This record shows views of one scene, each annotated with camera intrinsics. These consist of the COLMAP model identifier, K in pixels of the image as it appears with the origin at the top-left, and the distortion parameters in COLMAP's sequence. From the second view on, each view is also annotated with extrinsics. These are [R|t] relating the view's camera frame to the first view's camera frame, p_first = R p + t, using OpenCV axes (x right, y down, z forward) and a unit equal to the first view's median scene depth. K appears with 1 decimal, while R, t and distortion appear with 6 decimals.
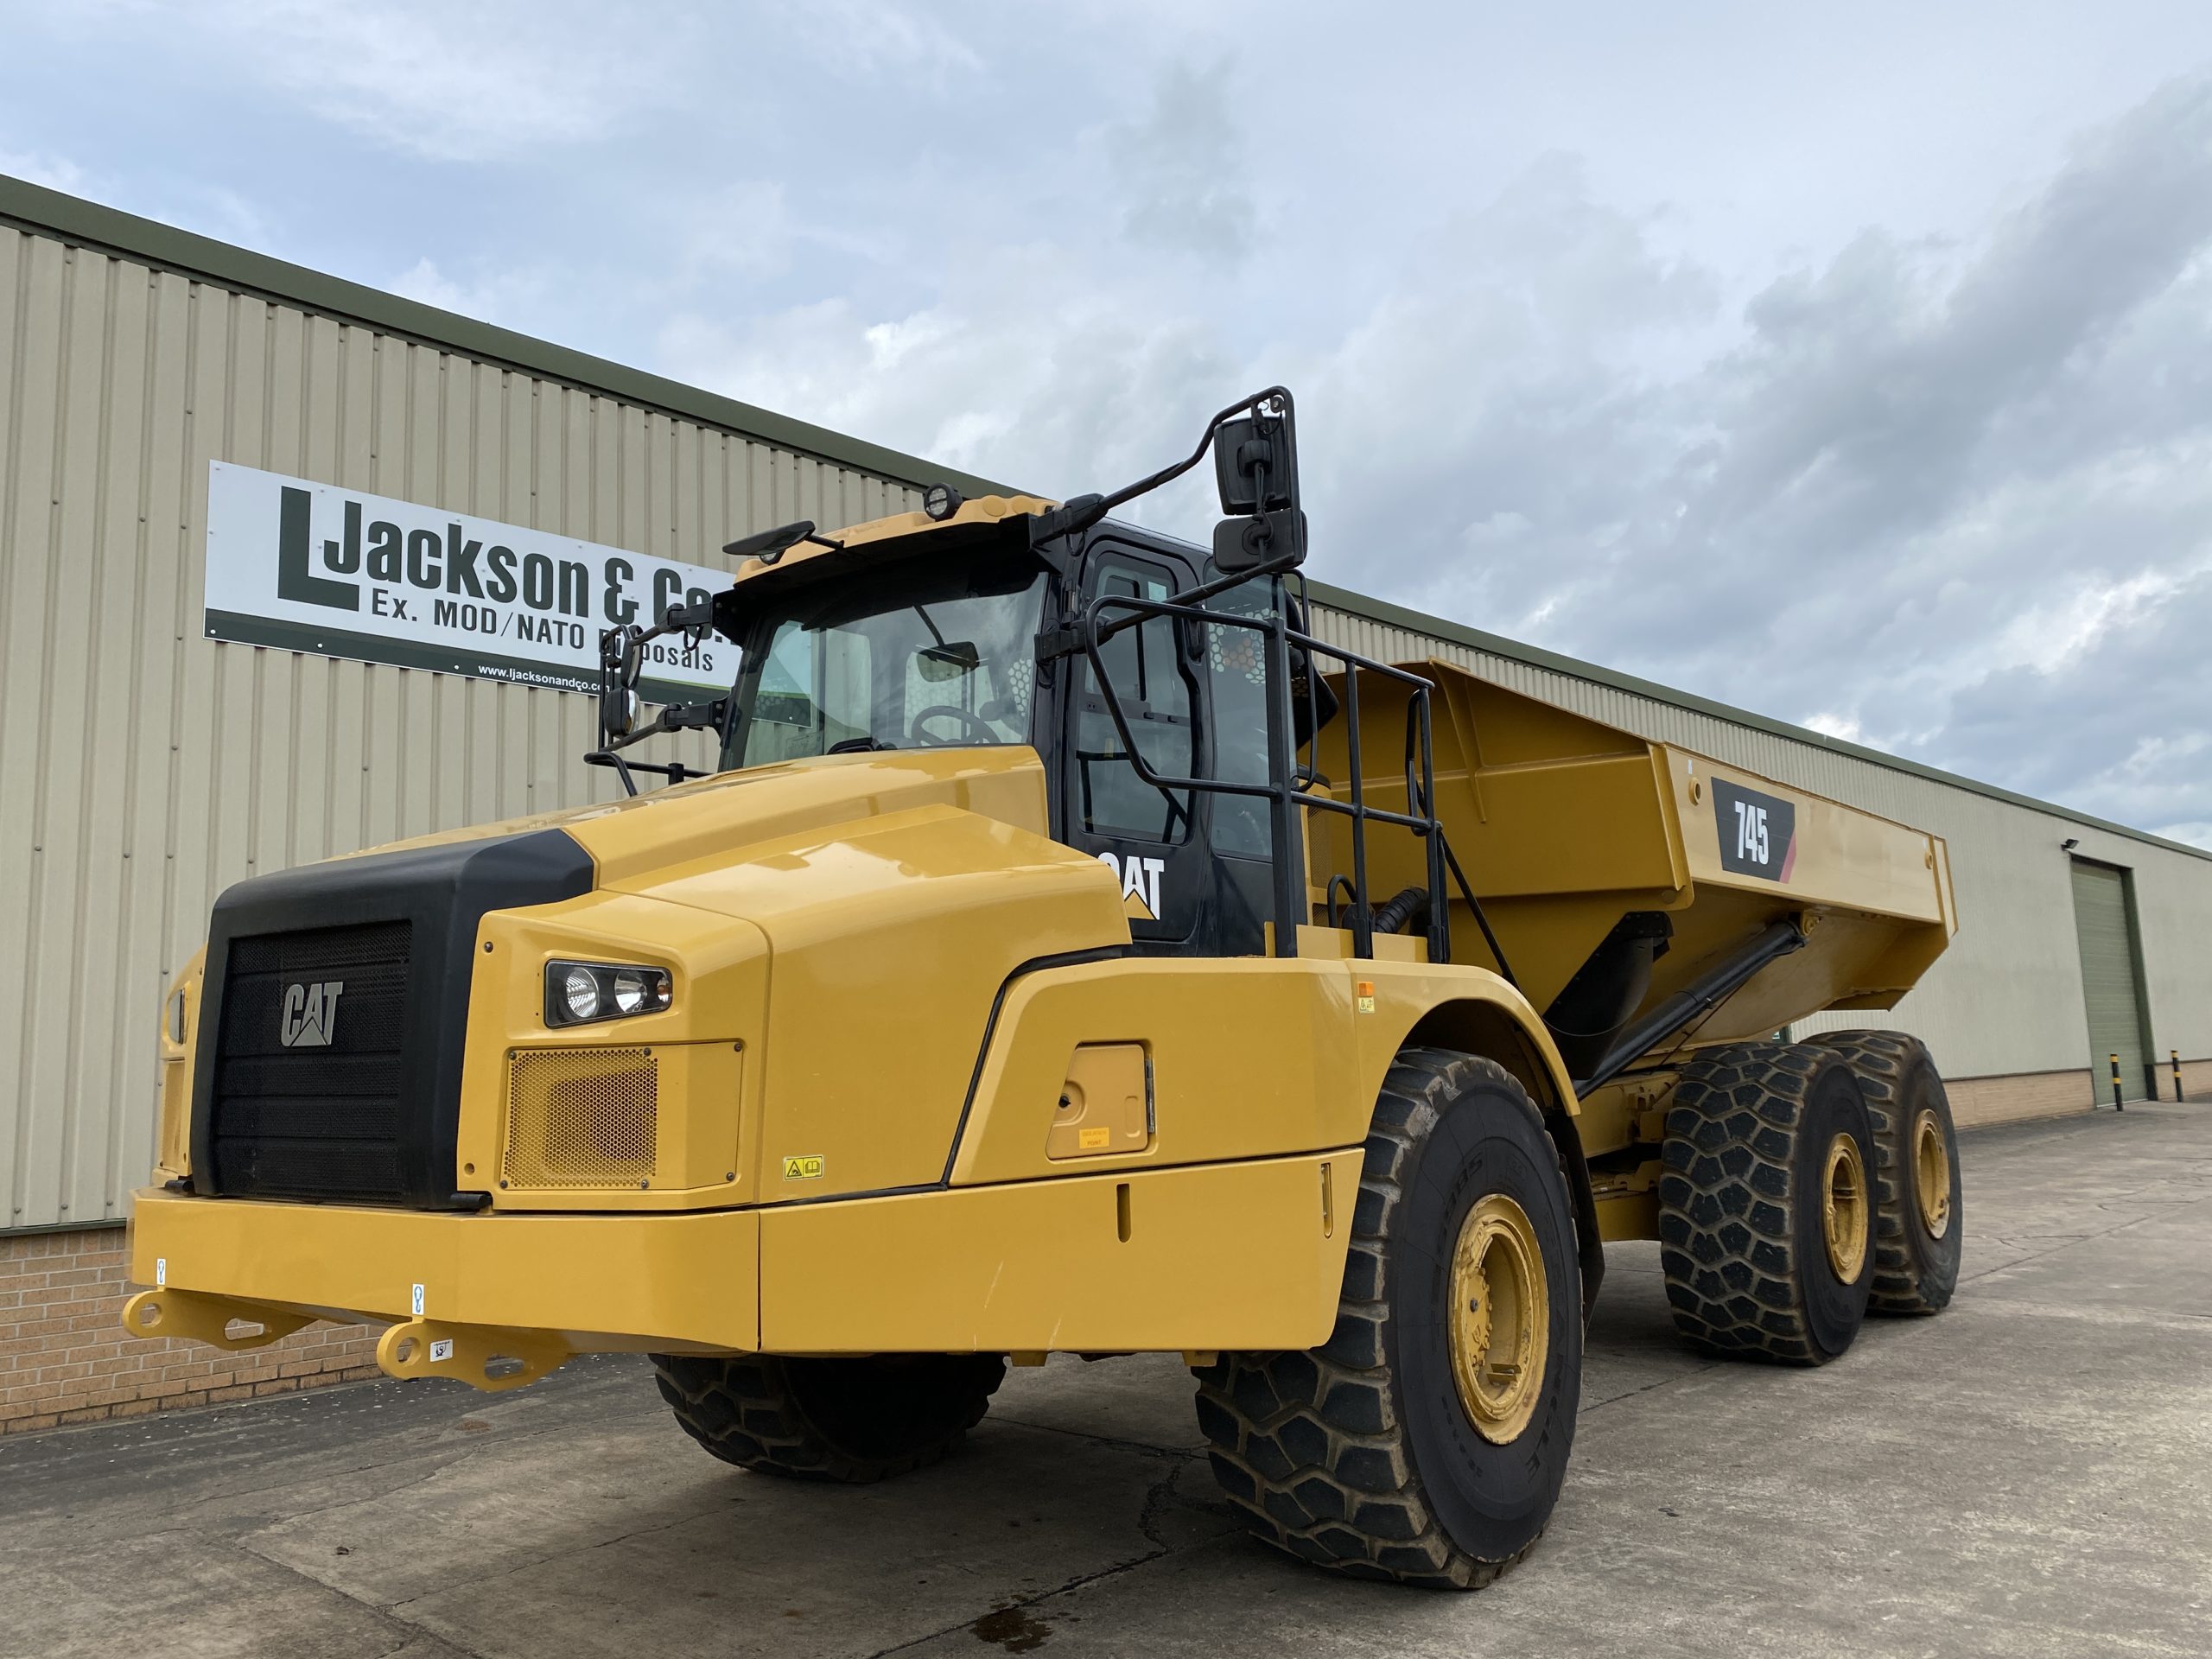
lens RADIAL K [[1680.4, 0, 1093.4], [0, 1680.4, 831.9], [0, 0, 1]] dist [0.037886, -0.035798]
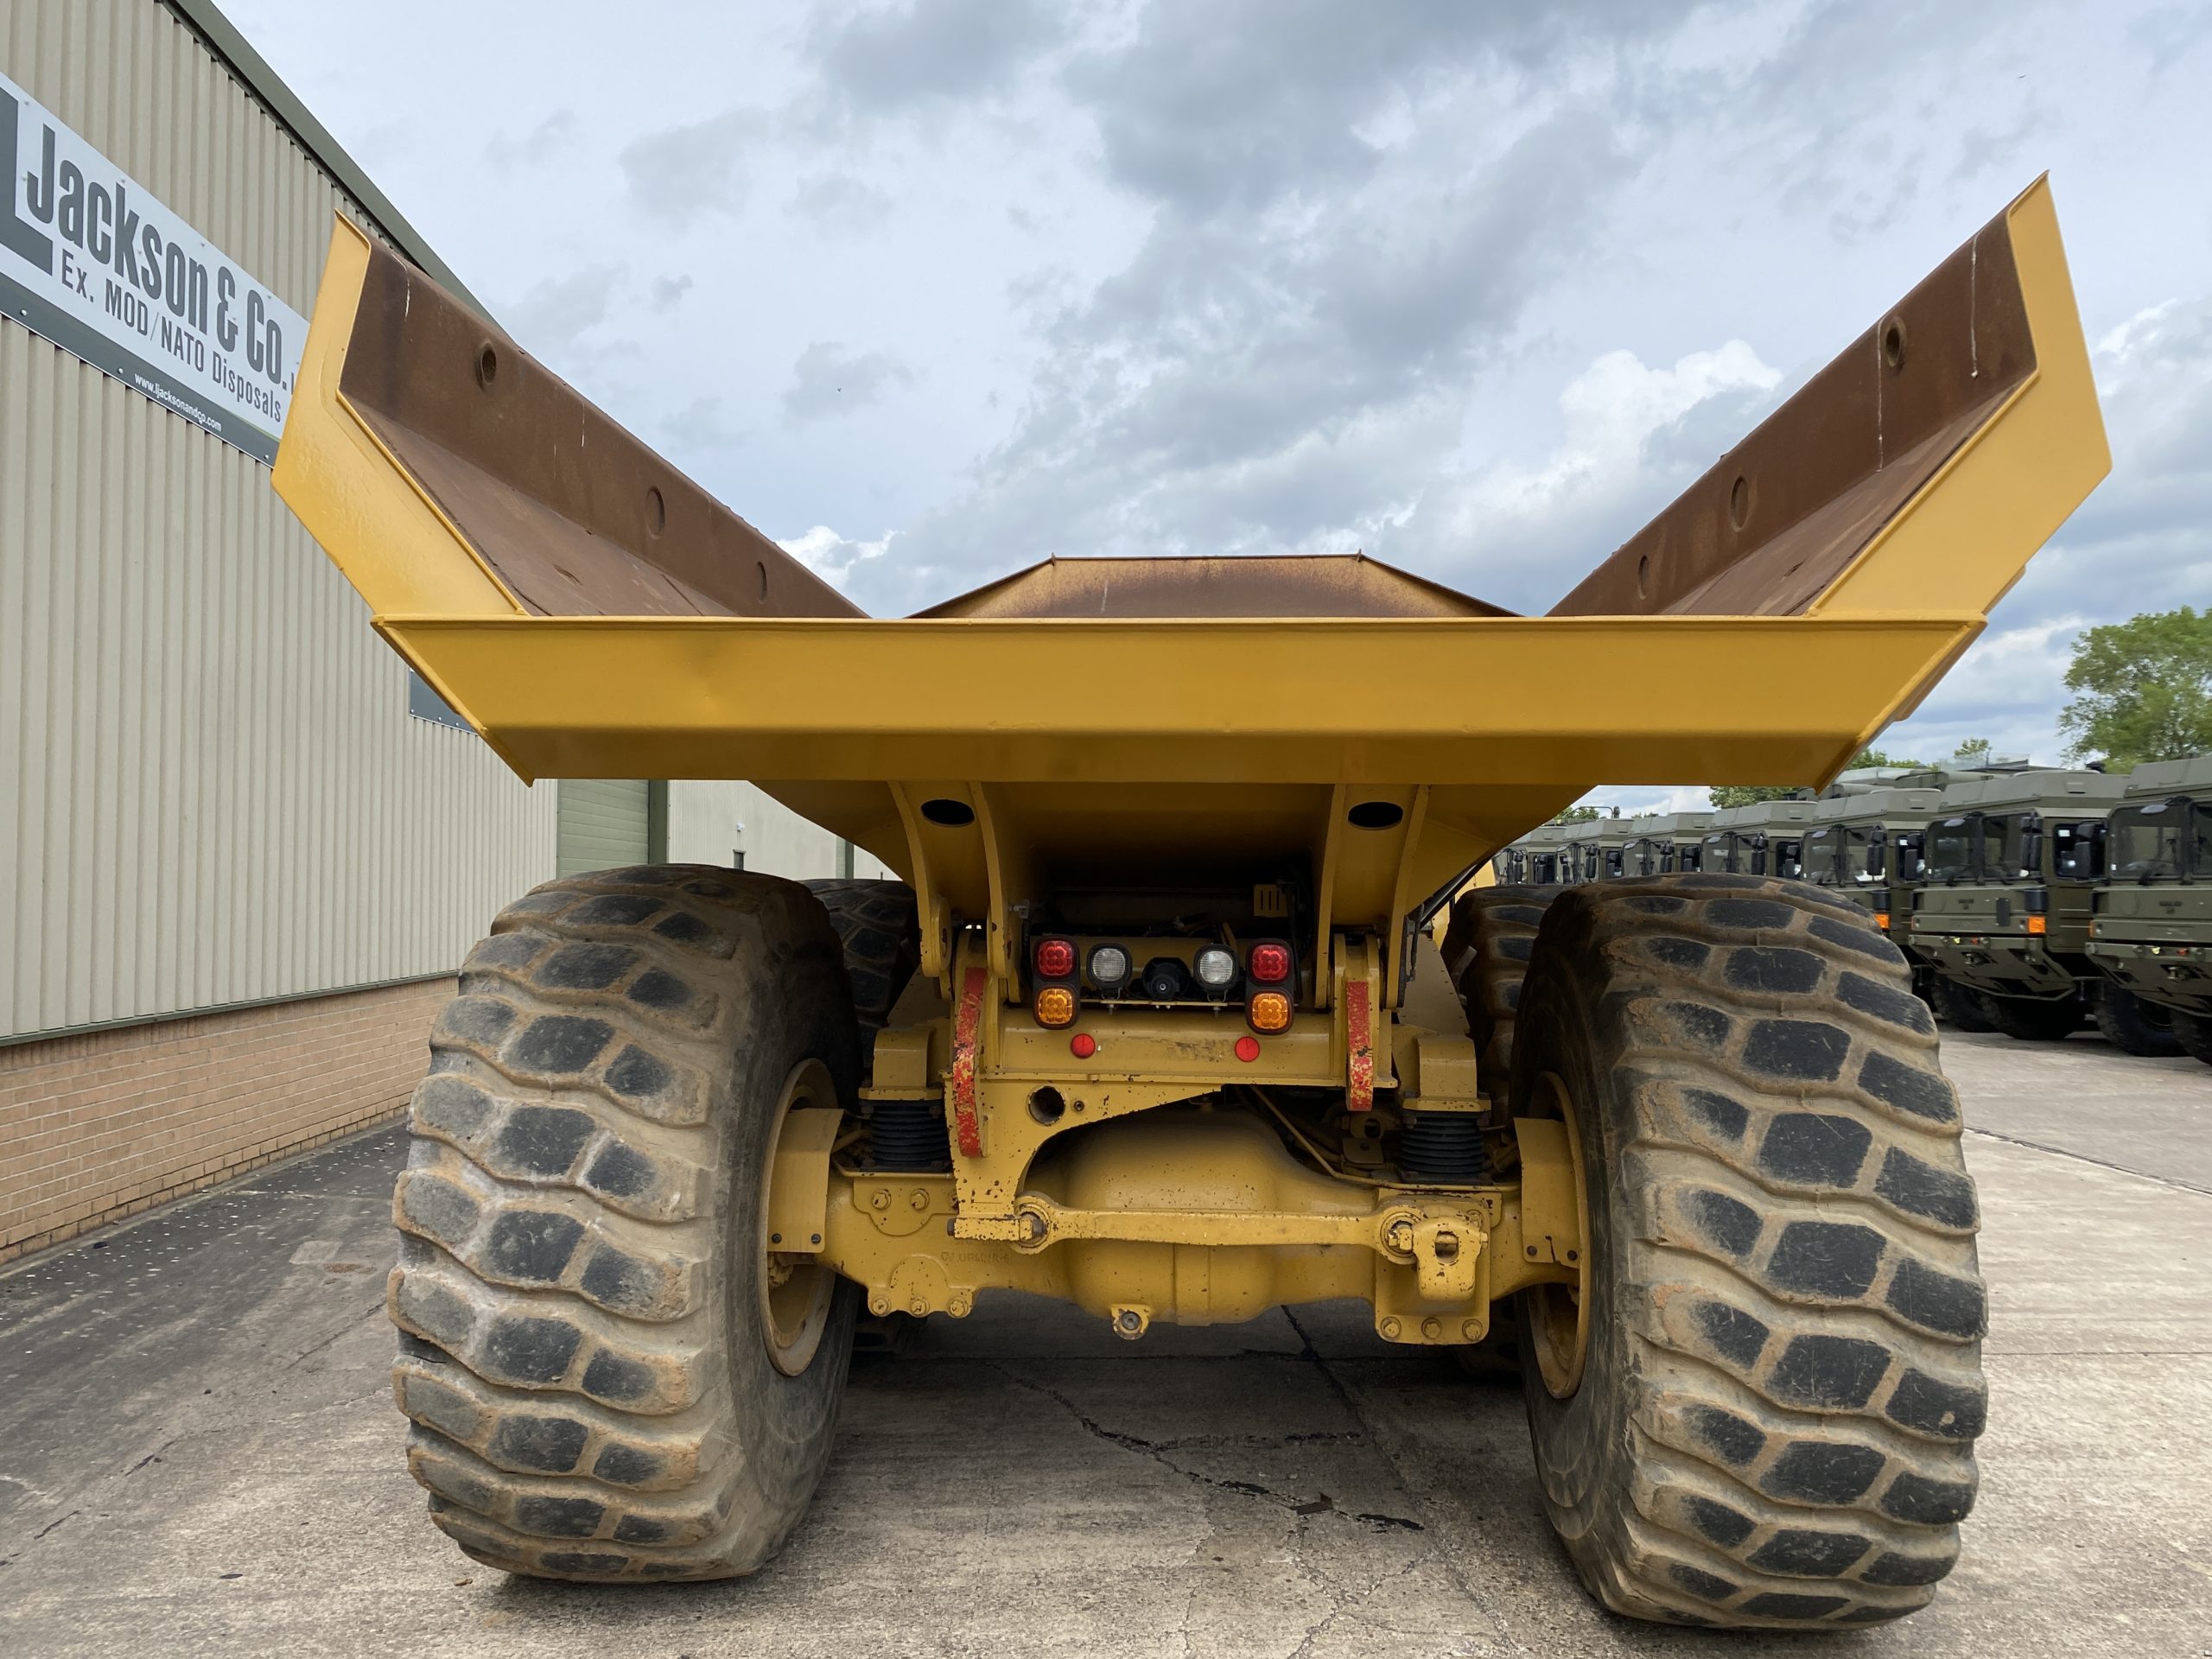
lens RADIAL K [[1680.4, 0, 1104.4], [0, 1680.4, 831.8], [0, 0, 1]] dist [0.037886, -0.035798]
pose [[0.673390, 0.057863, 0.737020, -0.645889], [-0.123867, 0.991670, 0.035317, 0.031979], [-0.728837, -0.115074, 0.674948, 0.102002]]
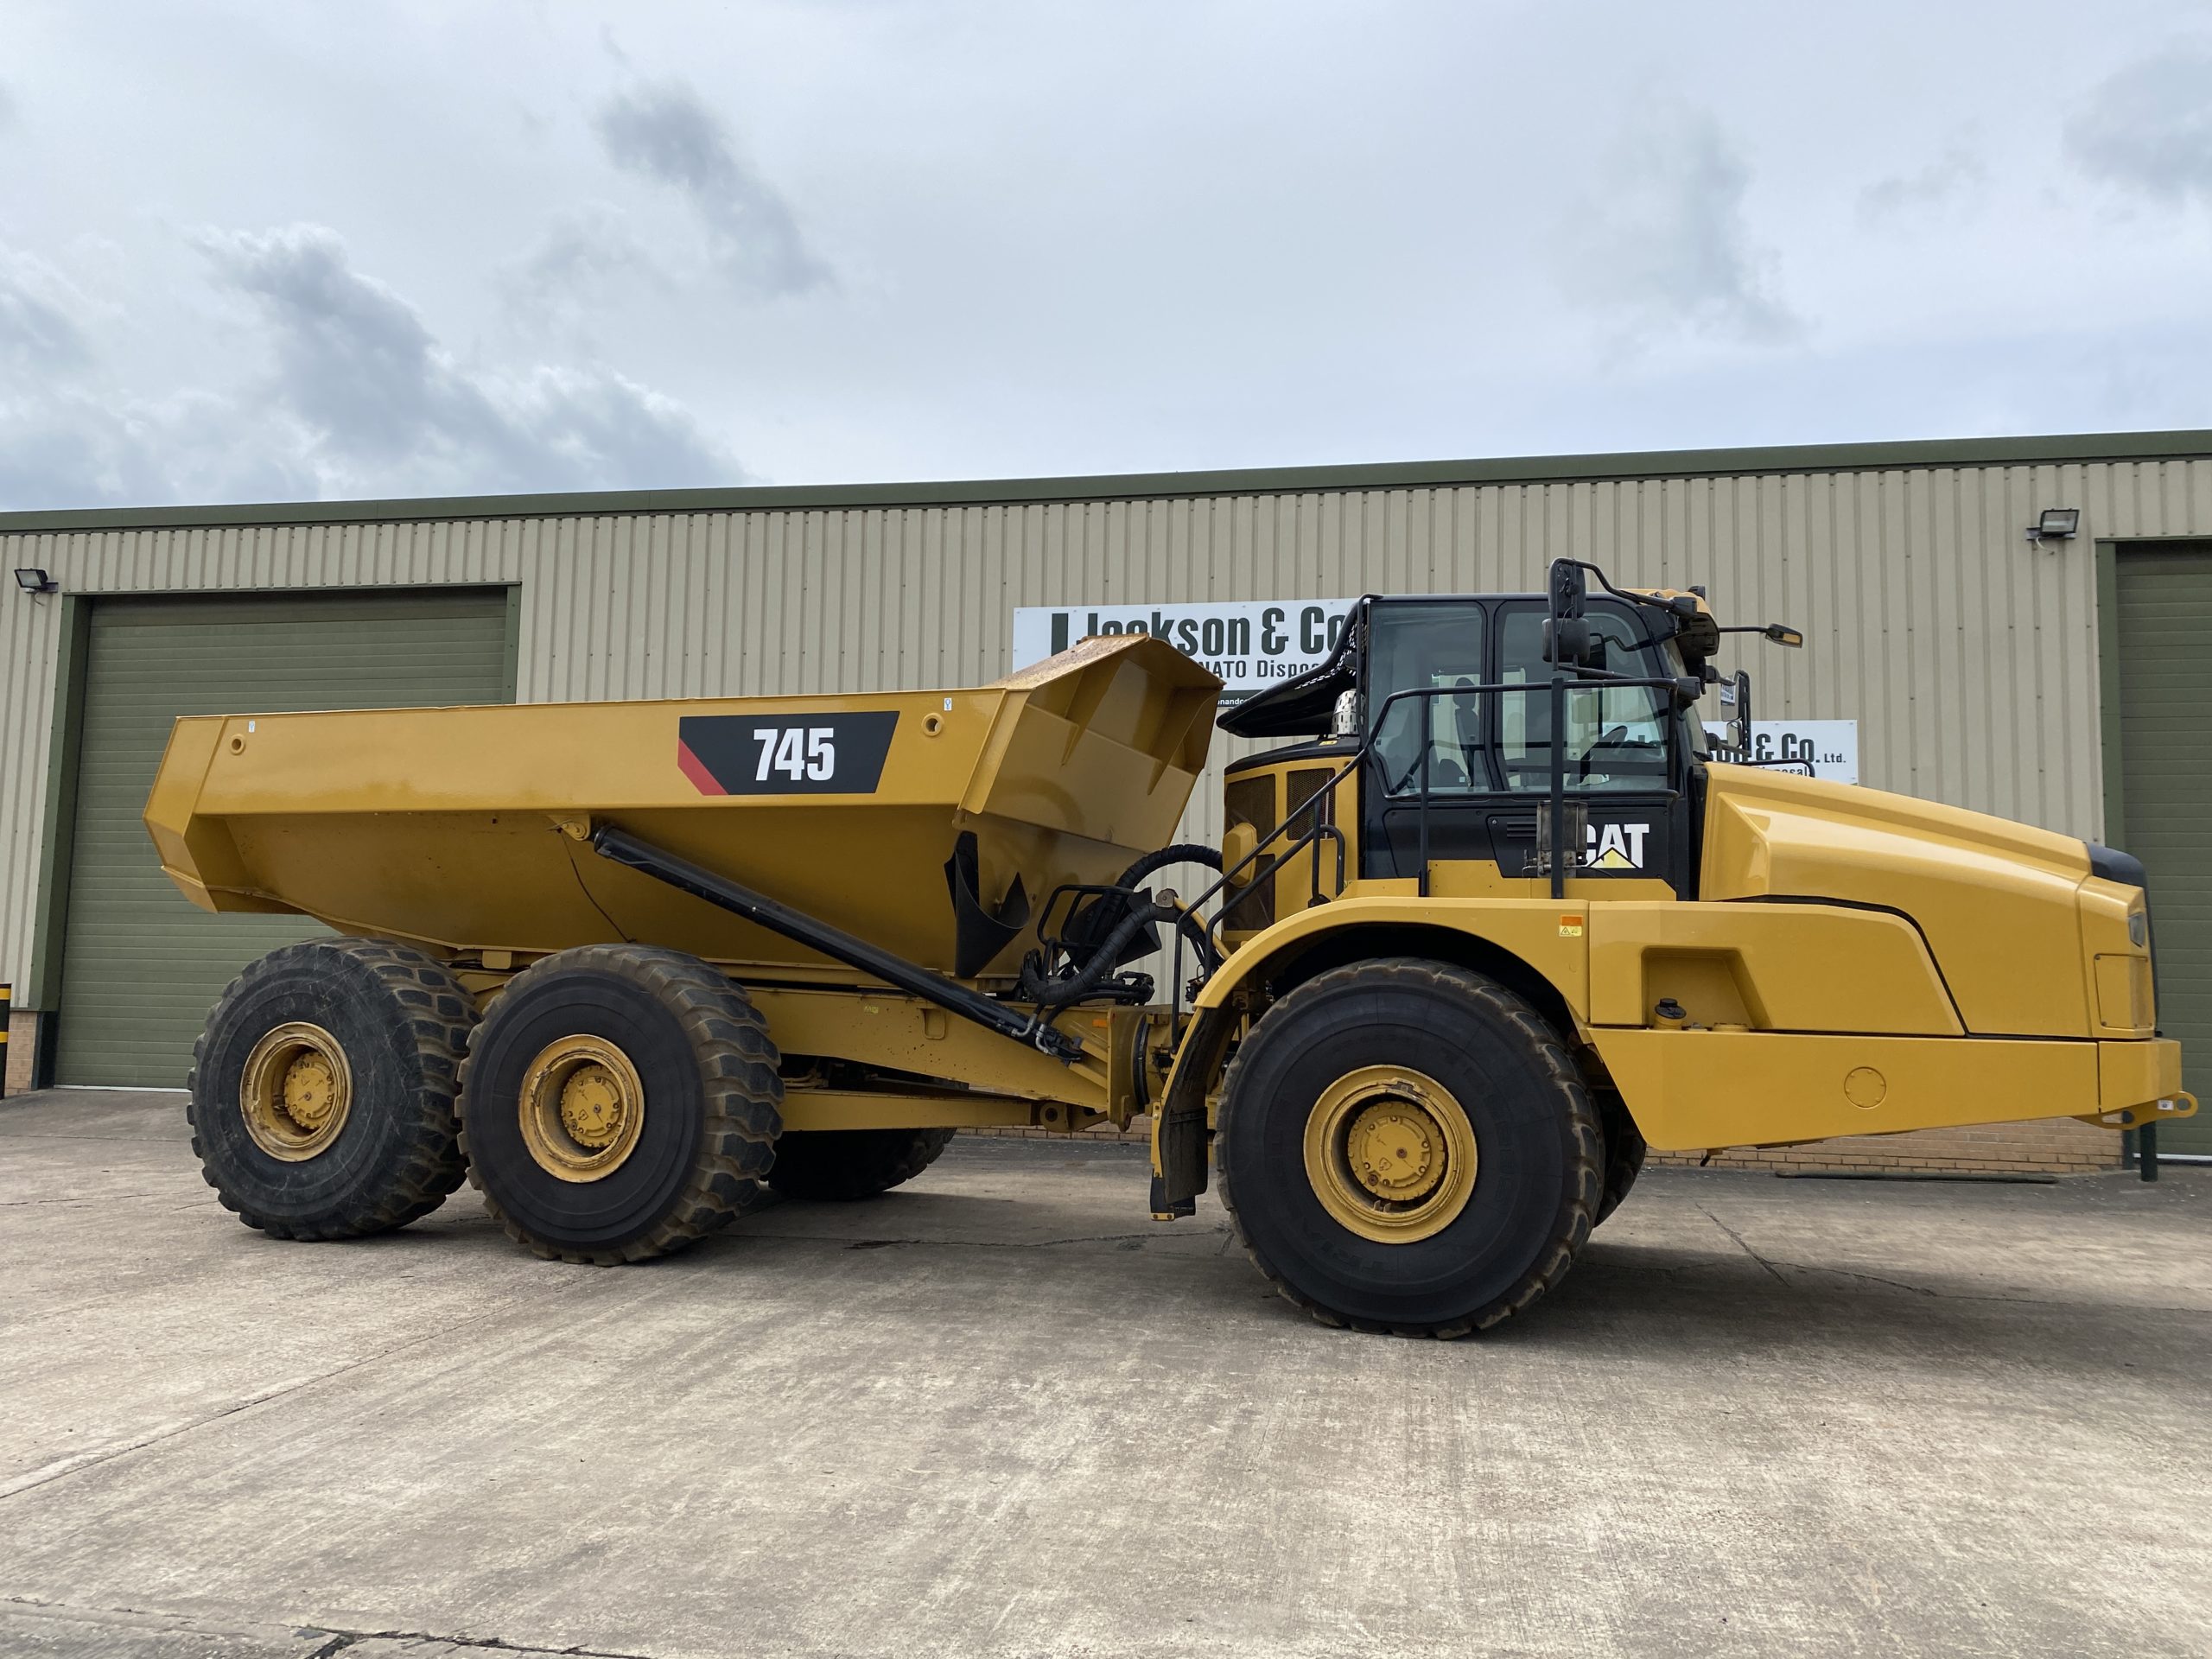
lens RADIAL K [[1680.4, 0, 1108.4], [0, 1680.4, 844.9], [0, 0, 1]] dist [0.037886, -0.035798]
pose [[0.547238, -0.026905, -0.836544, 0.899870], [0.077221, 0.996843, 0.018455, -0.000299], [0.833407, -0.074698, 0.547588, 0.104962]]
